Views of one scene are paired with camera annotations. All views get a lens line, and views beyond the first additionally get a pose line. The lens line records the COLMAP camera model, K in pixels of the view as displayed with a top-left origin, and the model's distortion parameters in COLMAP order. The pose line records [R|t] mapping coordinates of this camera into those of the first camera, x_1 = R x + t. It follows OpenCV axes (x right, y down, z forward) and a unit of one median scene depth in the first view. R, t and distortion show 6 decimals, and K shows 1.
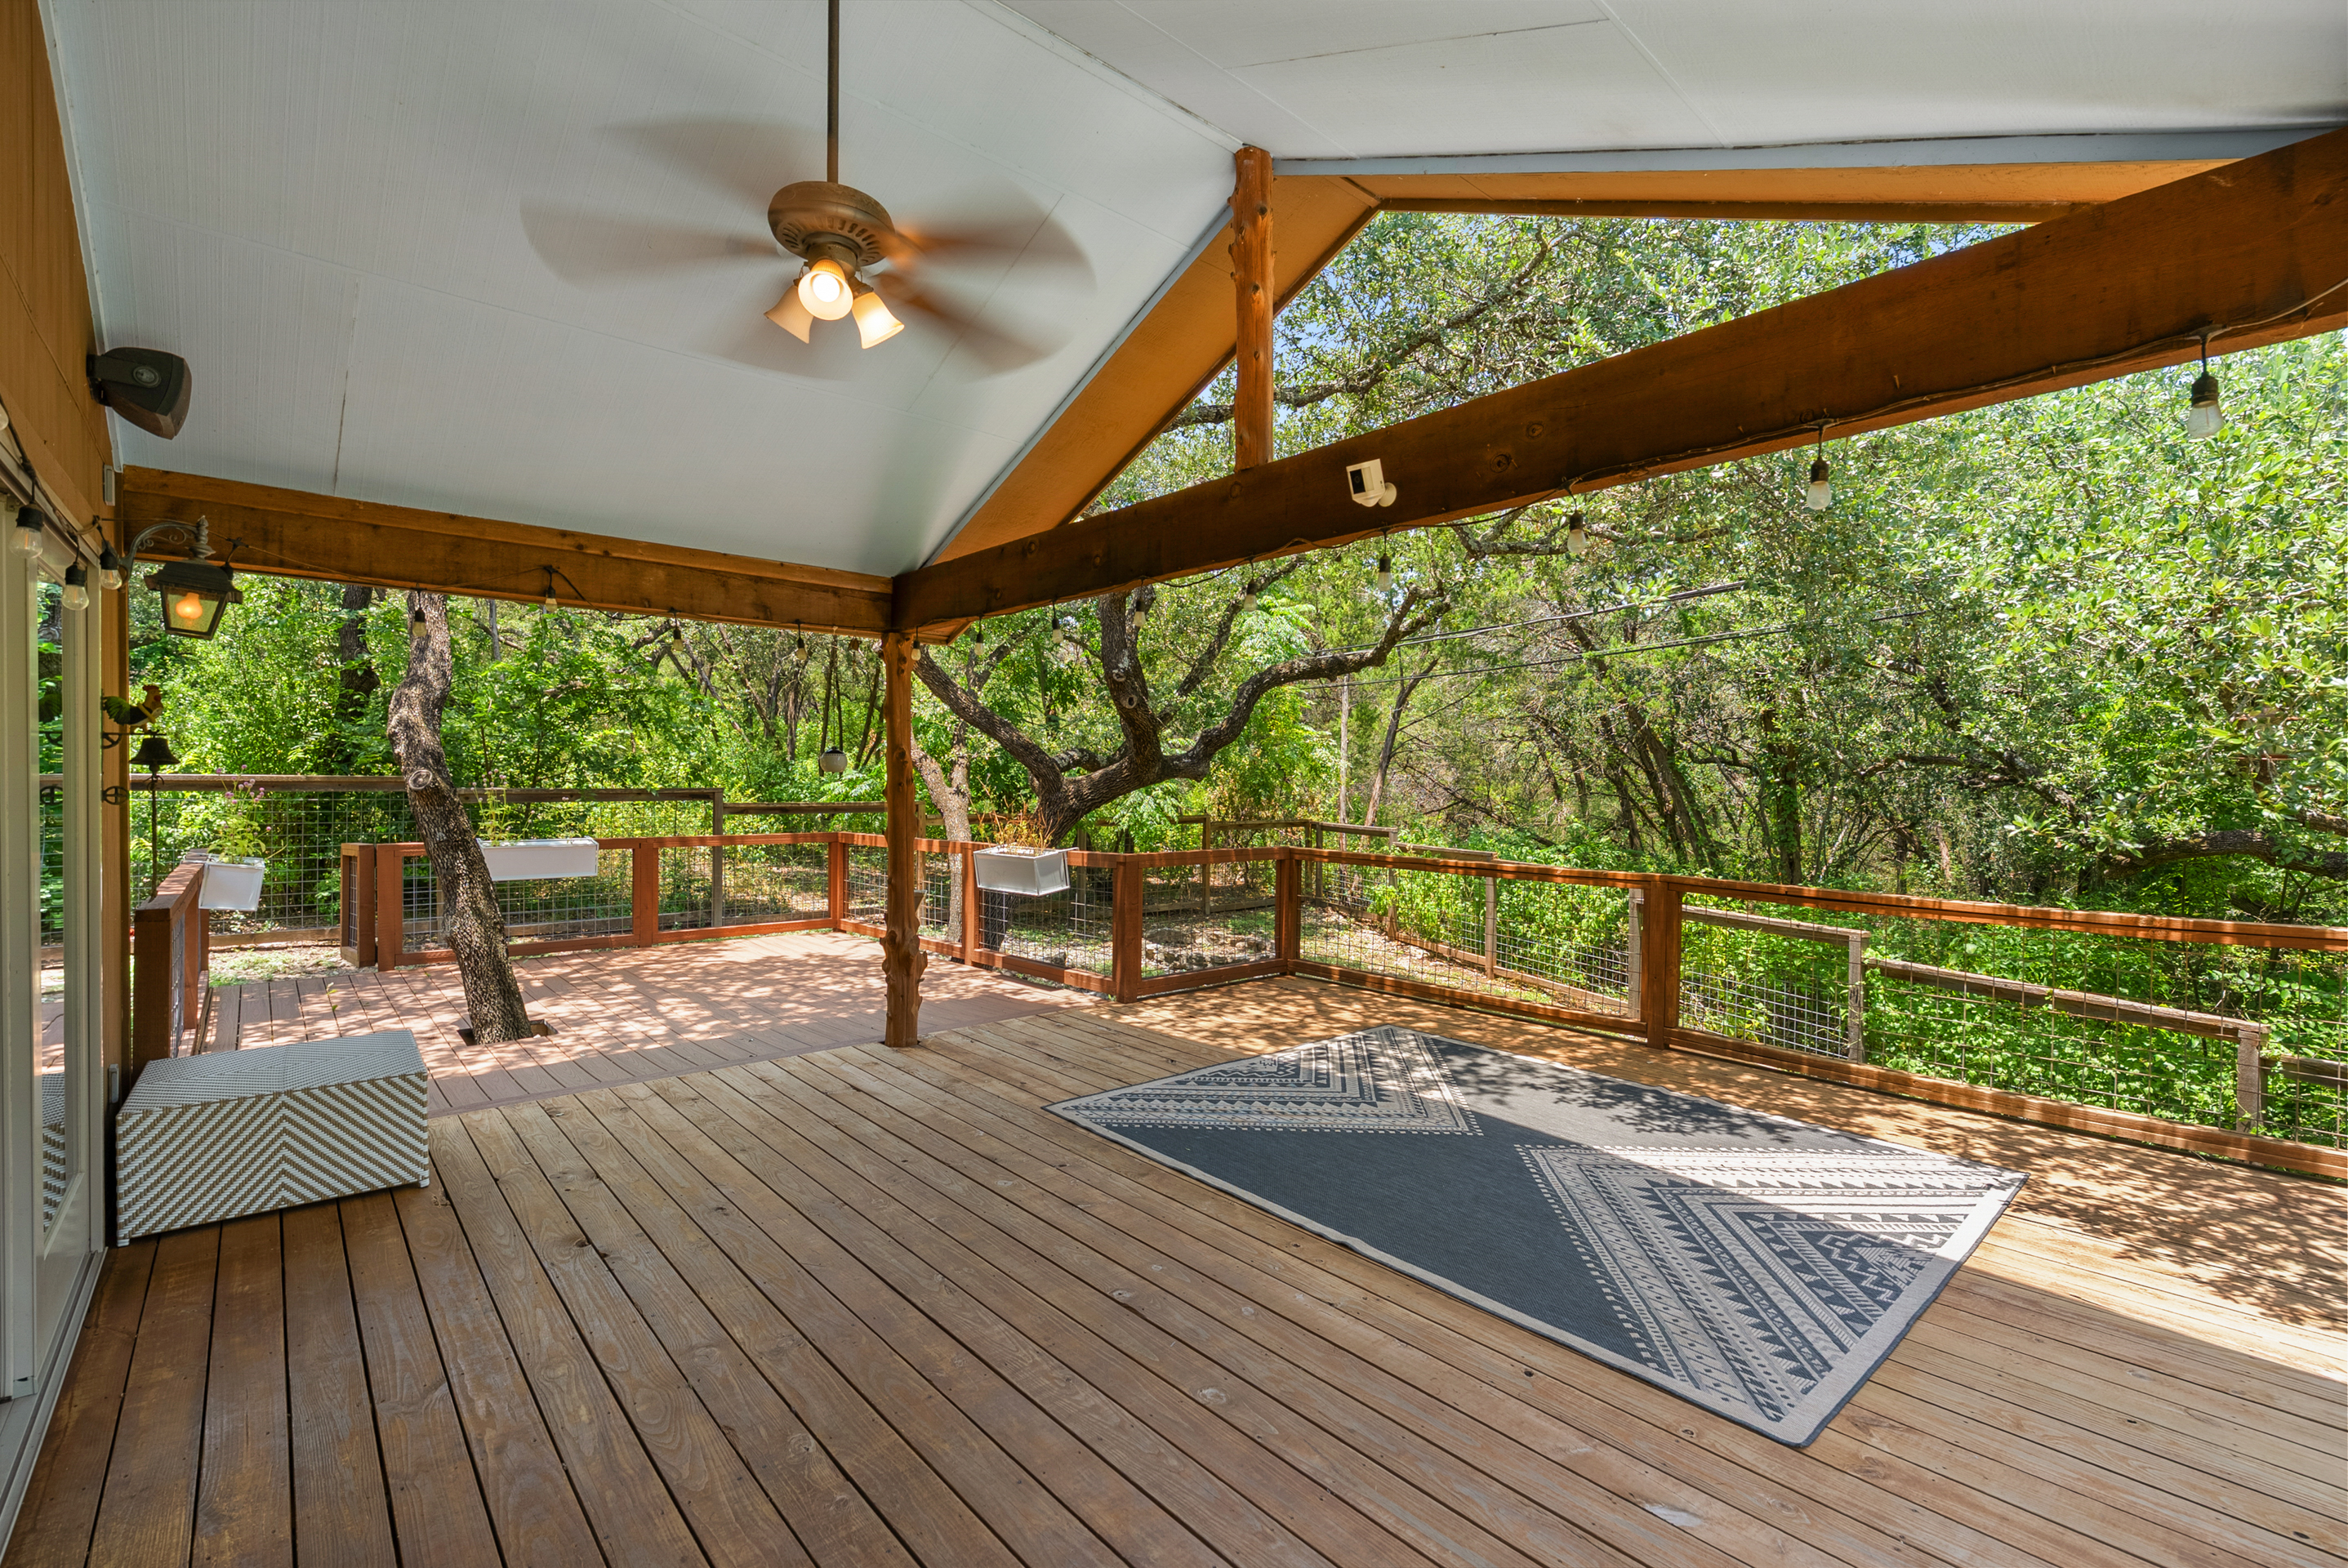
lens RADIAL K [[1052.8, 0, 1178.3], [0, 1052.8, 774.2], [0, 0, 1]] dist [-0.013407, 0.005419]
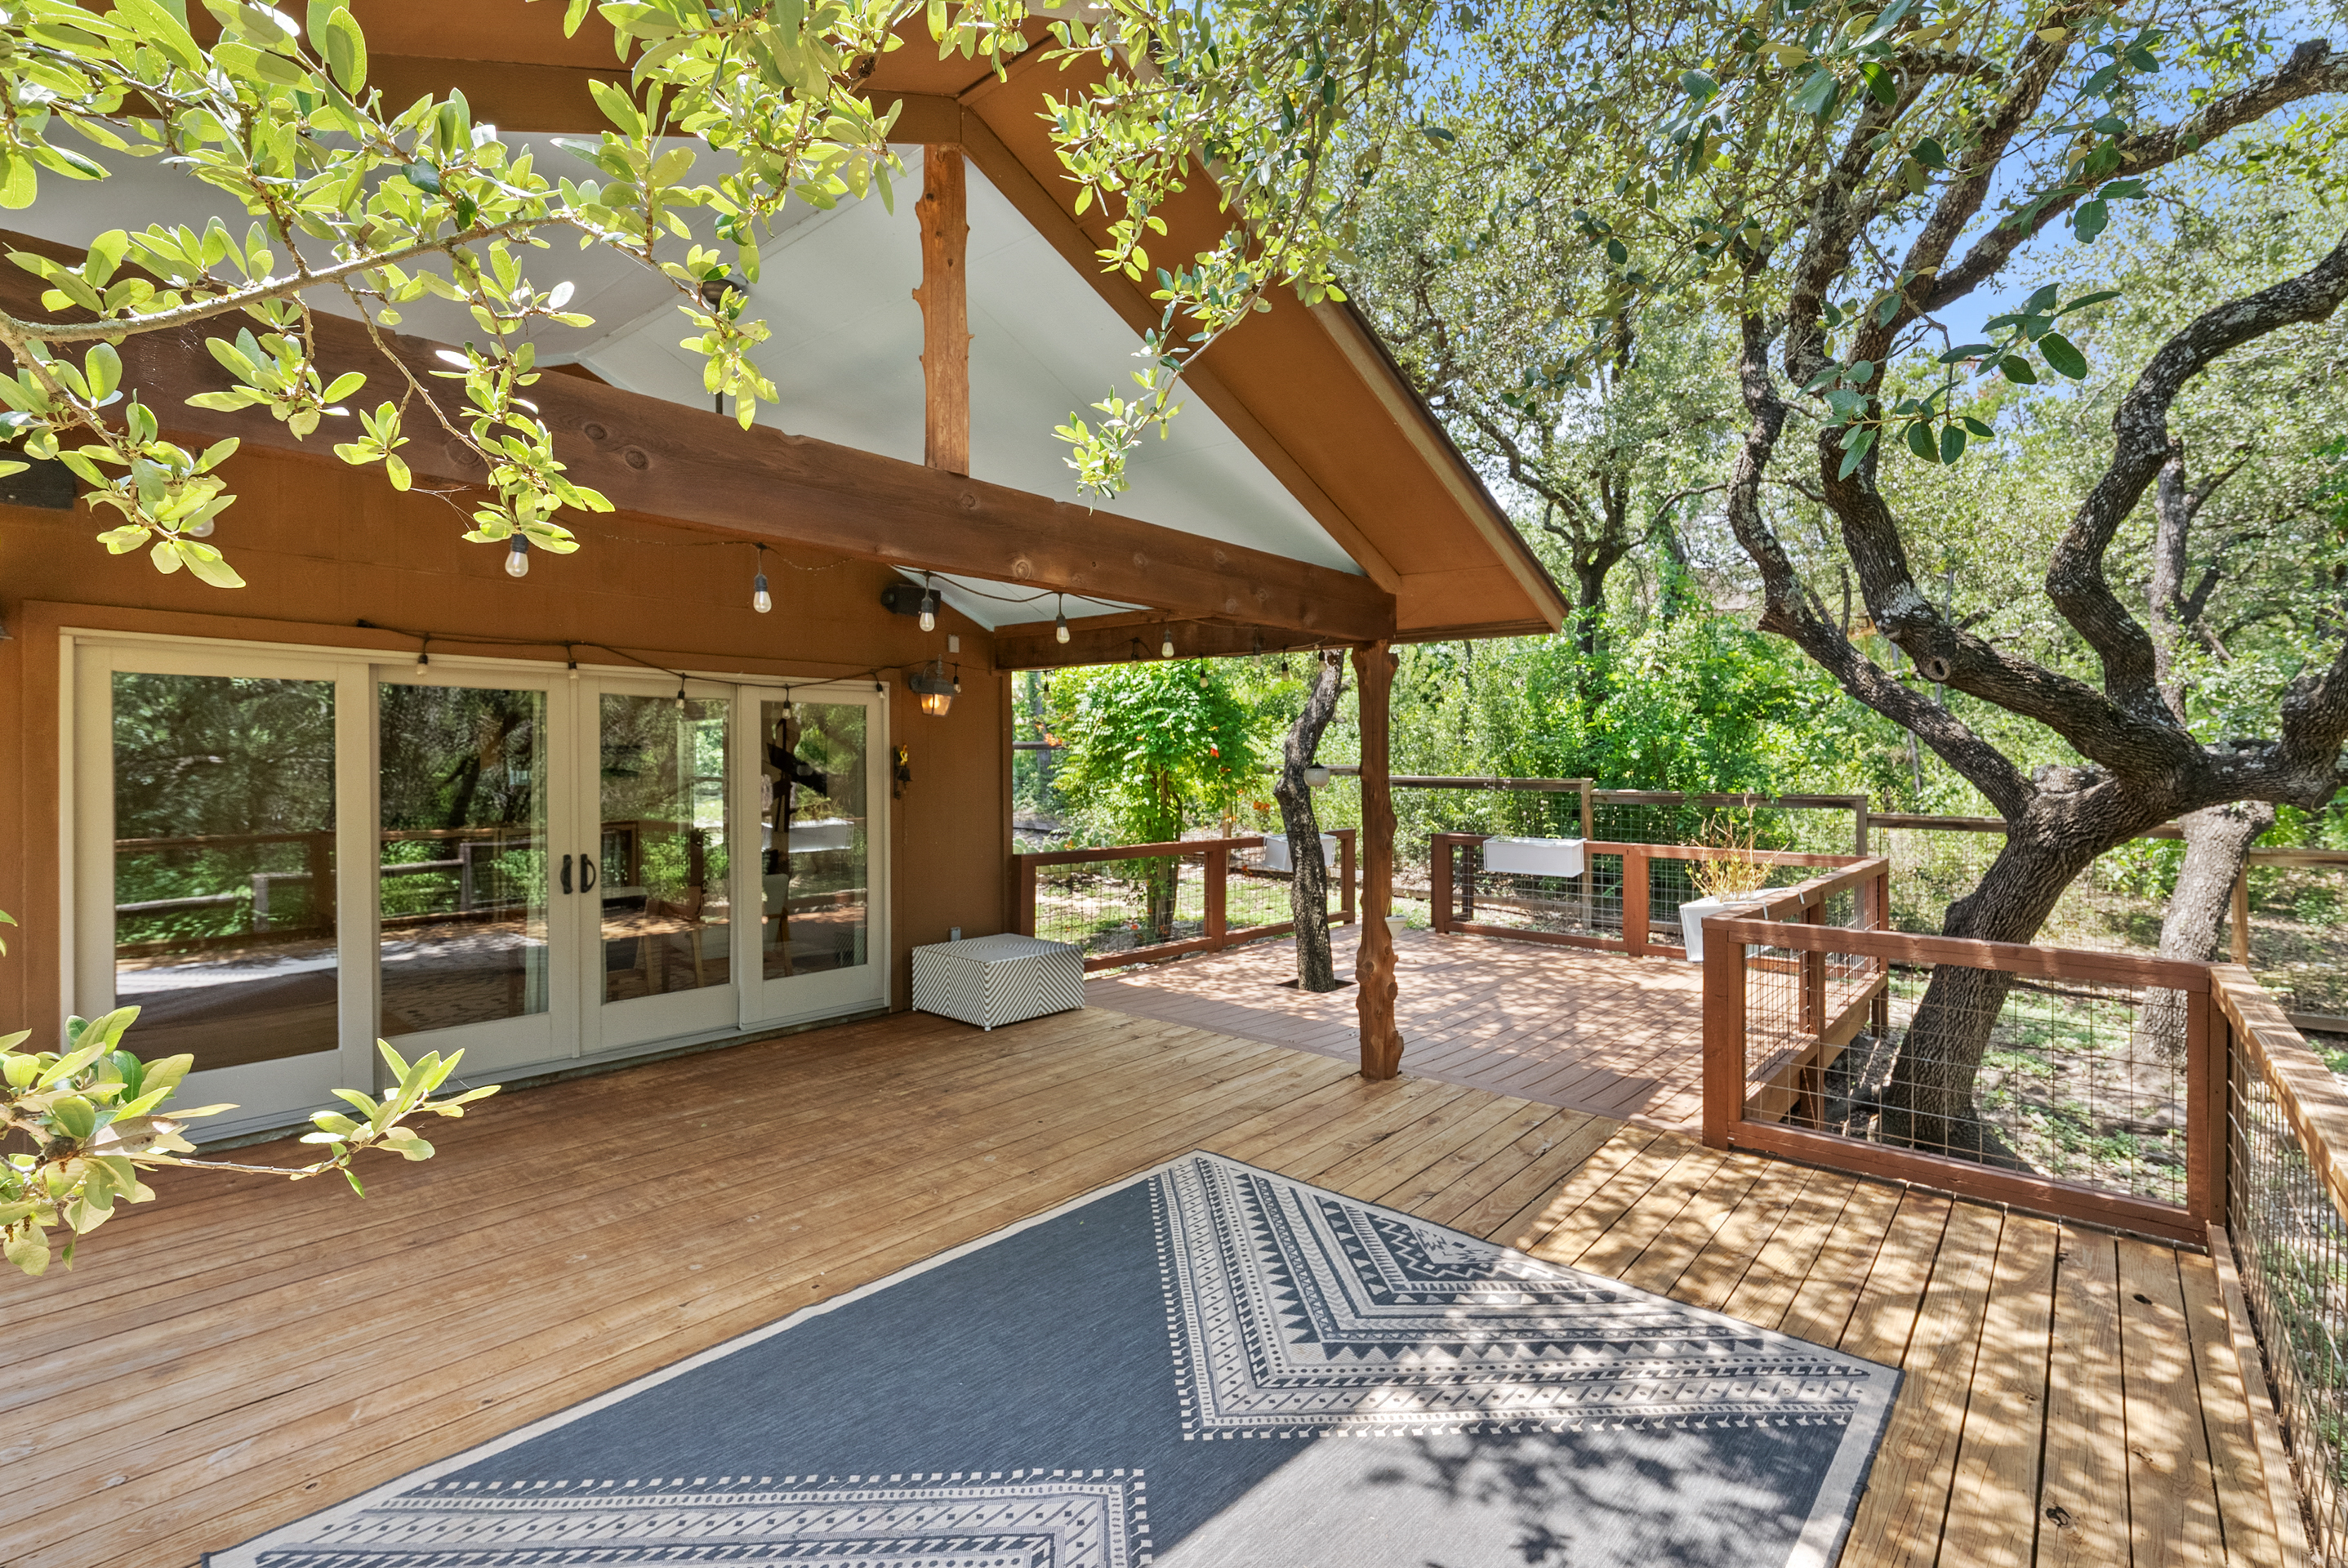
lens RADIAL K [[1052.8, 0, 1178.3], [0, 1052.8, 774.2], [0, 0, 1]] dist [-0.013407, 0.005419]
pose [[0.136933, 0.006408, -0.990560, 0.775098], [0.000841, 0.999978, 0.006585, -0.025030], [0.990580, -0.001735, 0.136924, 0.825668]]
